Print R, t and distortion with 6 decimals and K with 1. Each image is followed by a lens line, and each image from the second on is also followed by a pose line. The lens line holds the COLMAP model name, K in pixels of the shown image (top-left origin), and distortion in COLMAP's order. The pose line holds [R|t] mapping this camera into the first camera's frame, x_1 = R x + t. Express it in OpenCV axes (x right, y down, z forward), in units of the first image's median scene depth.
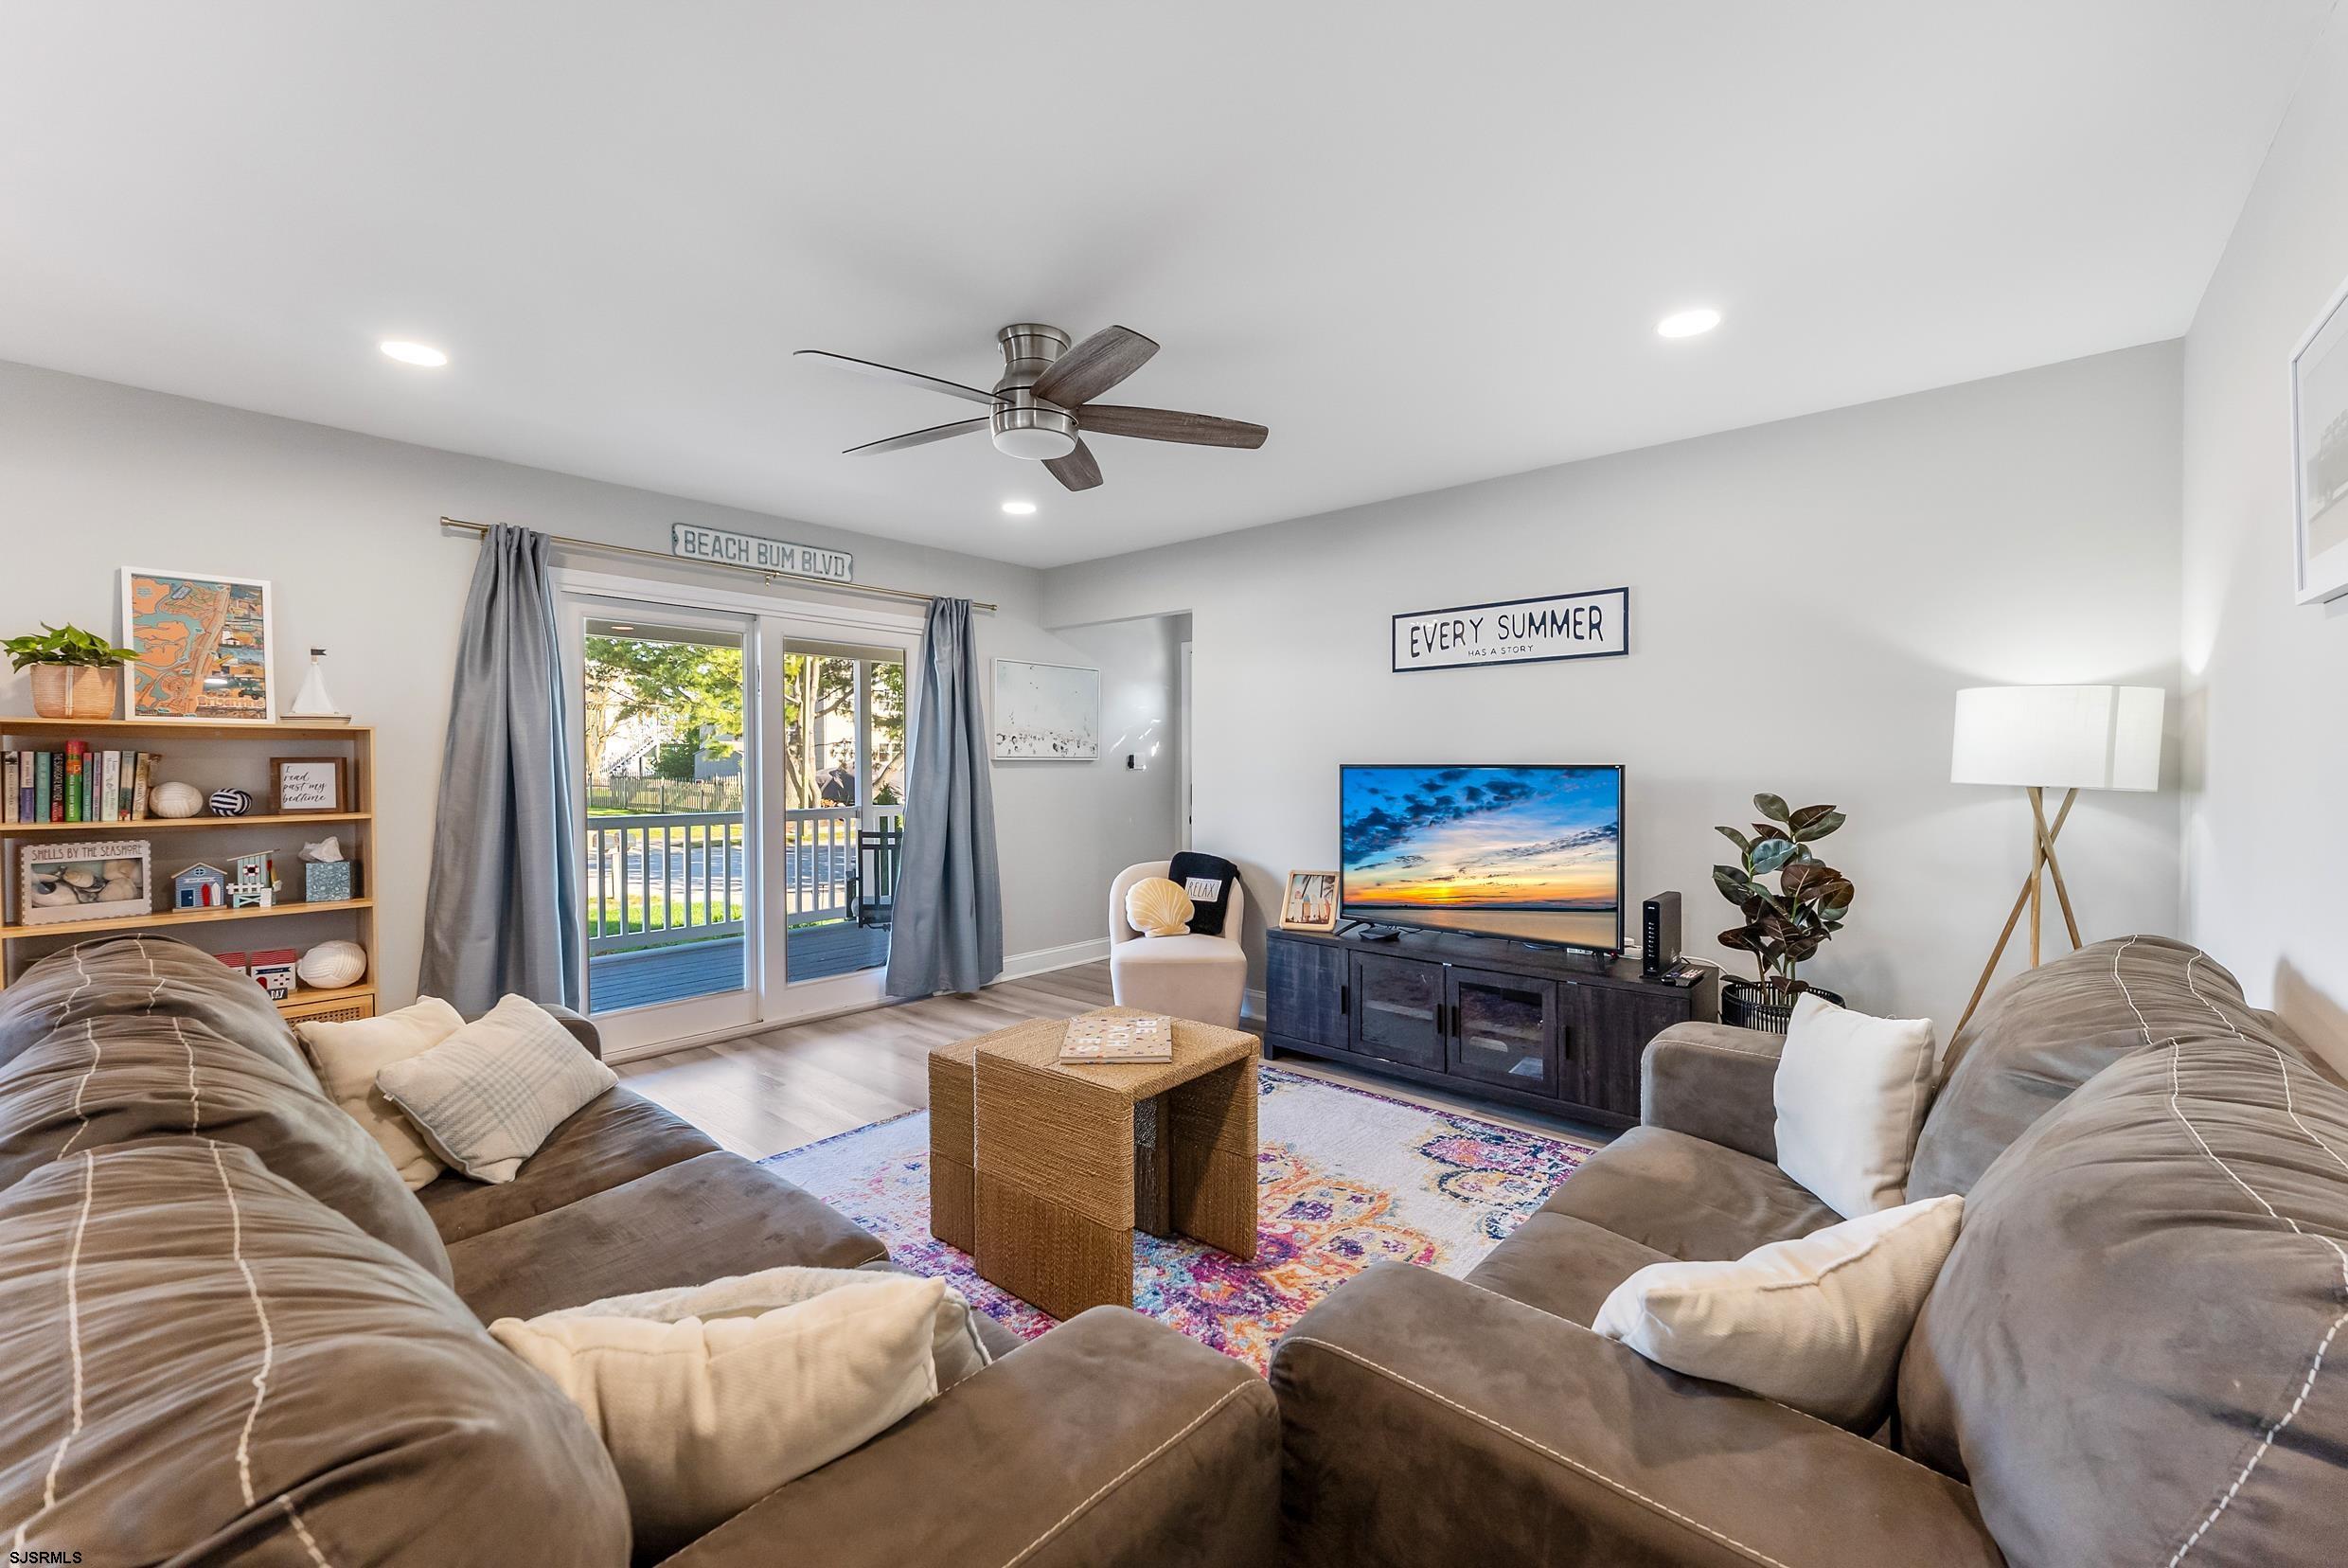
lens RADIAL K [[950.2, 0, 1165.8], [0, 950.2, 743.6], [0, 0, 1]] dist [-0.001633, -0.000466]
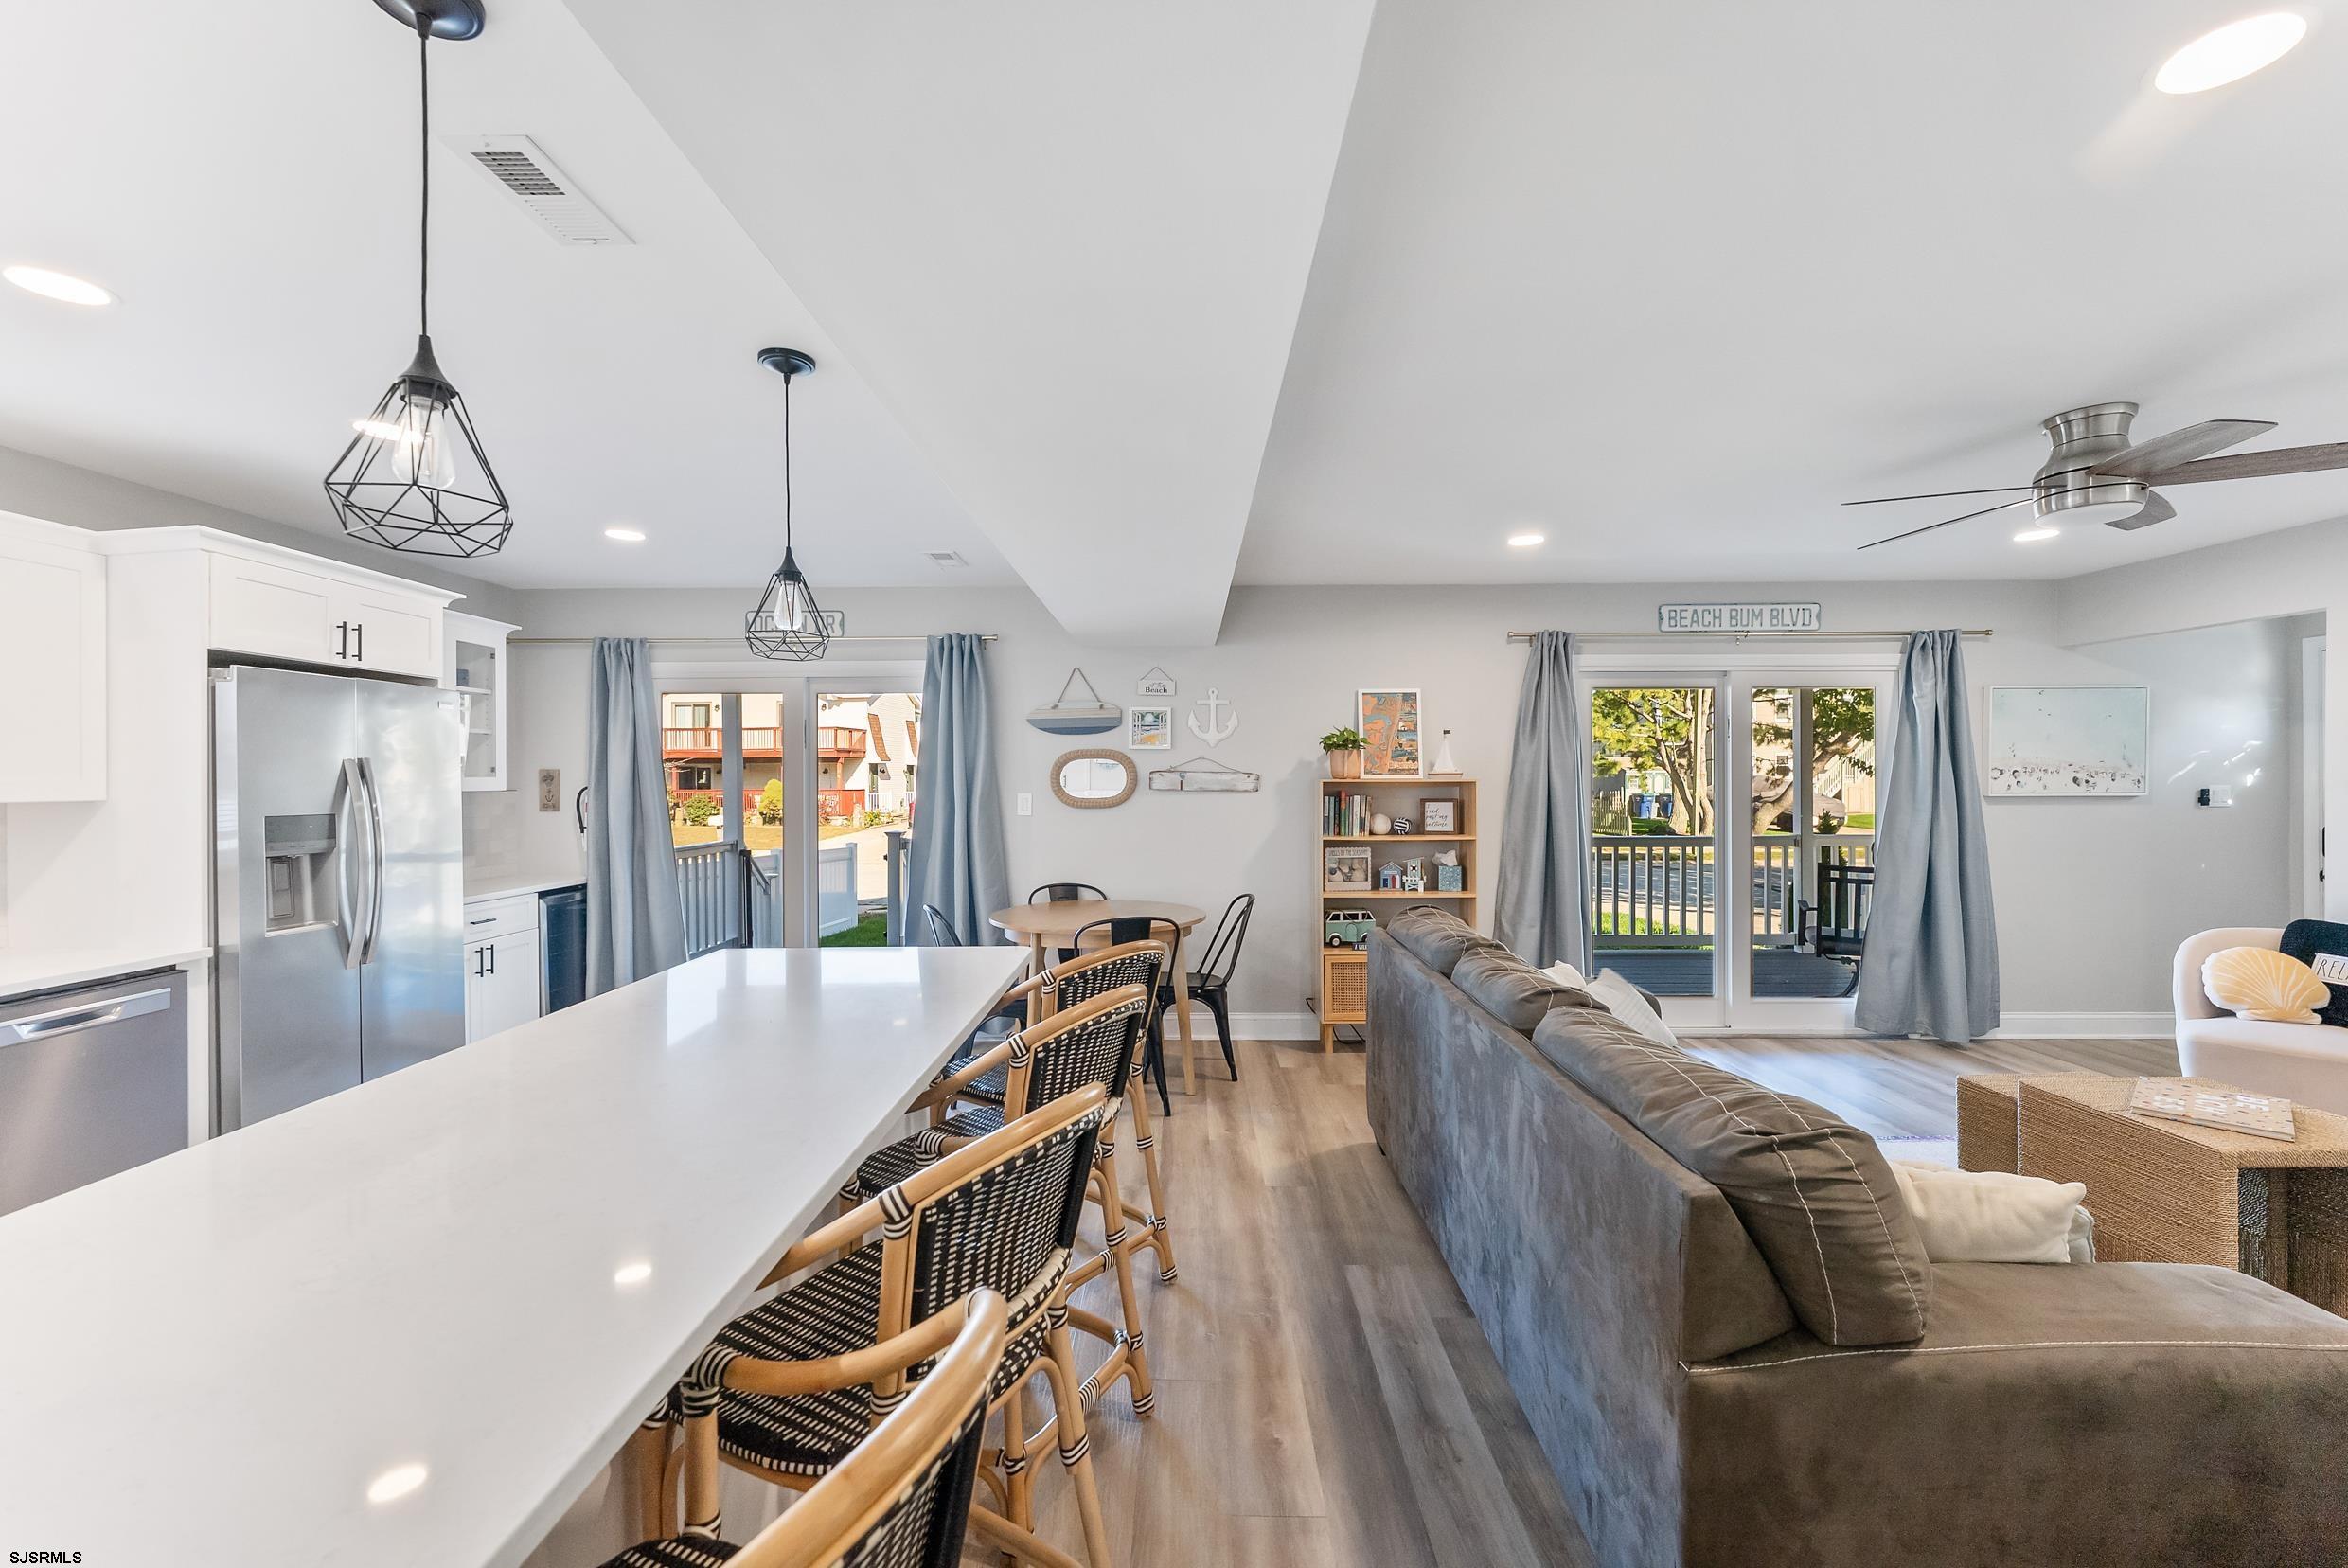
lens RADIAL K [[951.1, 0, 1173.5], [0, 951.1, 778.6], [0, 0, 1]] dist [0.001380, -0.000118]
pose [[0.658898, 0.000930, -0.752231, -0.009711], [0.017415, 0.999712, 0.016490, -0.041888], [0.752030, -0.023965, 0.658693, -0.291675]]
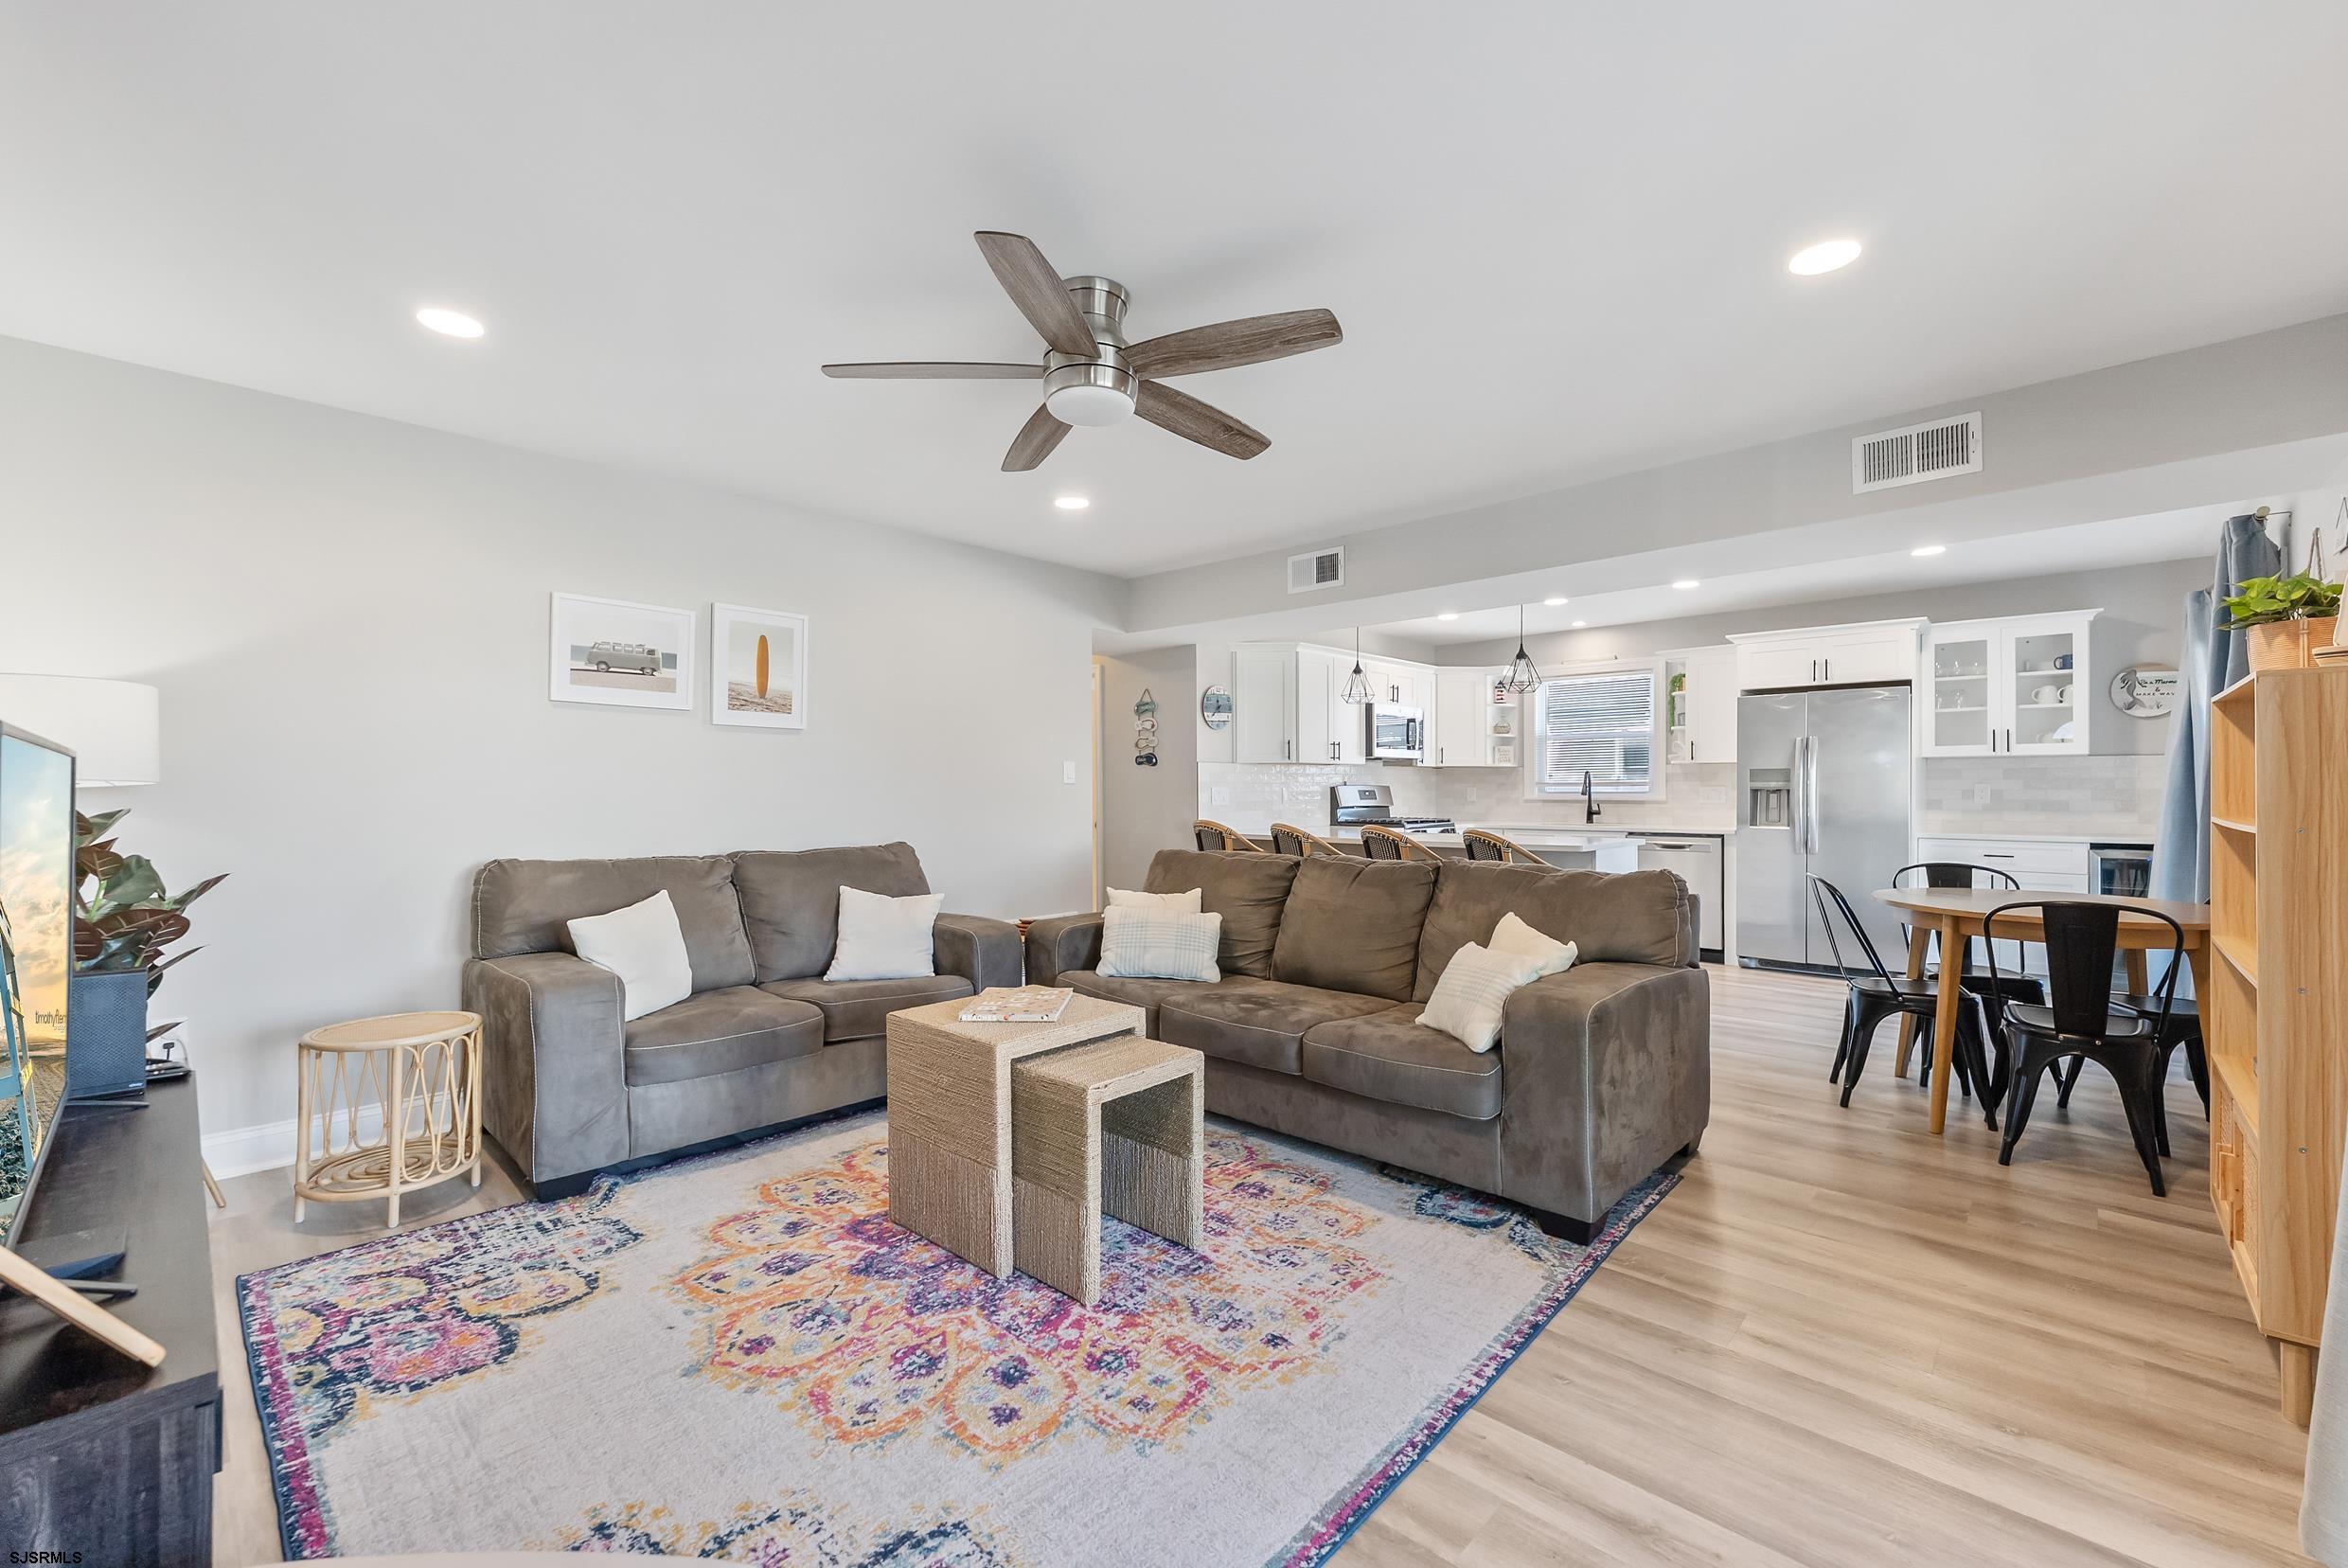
lens RADIAL K [[966.7, 0, 1220.7], [0, 966.7, 791.8], [0, 0, 1]] dist [-0.000640, 0.000096]
pose [[-0.999716, 0.010466, -0.021391, -0.147381], [0.010774, 0.999839, -0.014327, 0.032690], [0.021238, -0.014553, -0.999669, 1.116828]]
